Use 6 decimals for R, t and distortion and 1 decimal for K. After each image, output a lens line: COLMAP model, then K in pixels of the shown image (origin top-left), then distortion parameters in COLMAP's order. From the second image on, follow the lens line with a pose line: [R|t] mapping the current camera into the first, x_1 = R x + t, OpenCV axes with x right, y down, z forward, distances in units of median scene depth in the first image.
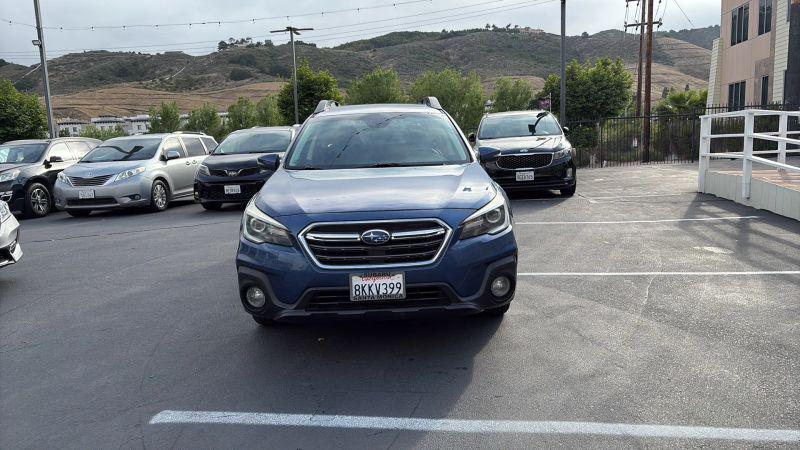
lens RADIAL K [[577.2, 0, 406.3], [0, 577.2, 223.9], [0, 0, 1]] dist [0.056858, -0.058508]
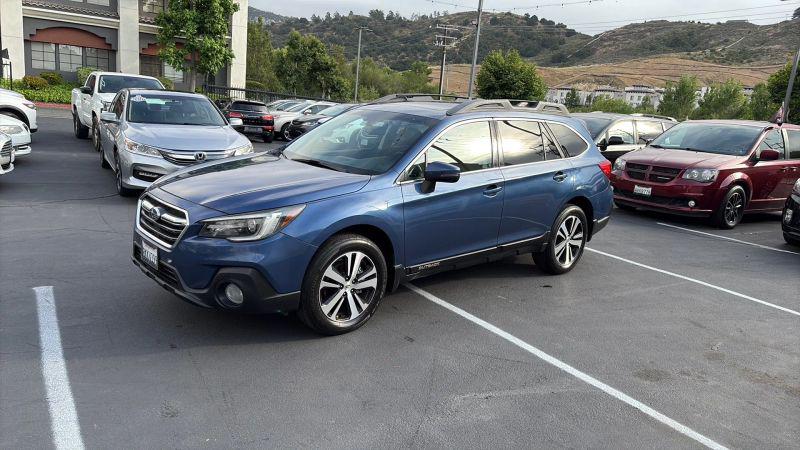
lens RADIAL K [[577.2, 0, 395.4], [0, 577.2, 227.6], [0, 0, 1]] dist [0.056858, -0.058508]
pose [[0.639858, 0.252503, -0.725827, 0.449287], [-0.213430, 0.965713, 0.147805, -0.091658], [0.738261, 0.060339, 0.671811, 0.218764]]
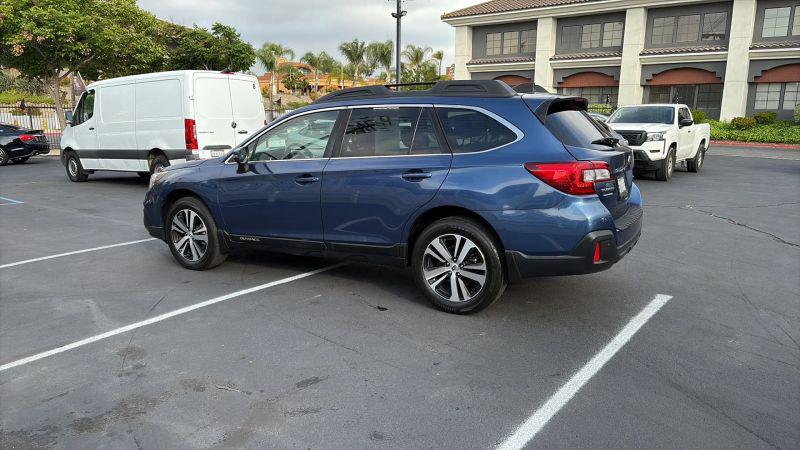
lens RADIAL K [[577.2, 0, 390.4], [0, 577.2, 231.2], [0, 0, 1]] dist [0.056858, -0.058508]
pose [[-0.533651, 0.205565, -0.820341, 0.513128], [-0.098422, 0.948322, 0.301661, -0.194574], [0.839958, 0.241721, -0.485841, 1.040022]]
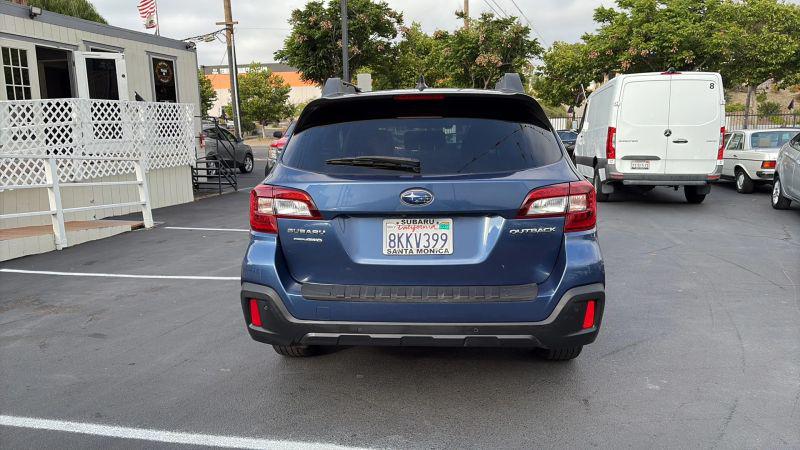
lens RADIAL K [[577.2, 0, 400.0], [0, 577.2, 222.5], [0, 0, 1]] dist [0.056858, -0.058508]
pose [[-0.993811, 0.035004, 0.105430, -0.060431], [0.065020, 0.952800, 0.296554, -0.196997], [-0.090073, 0.301573, -0.949179, 1.245061]]
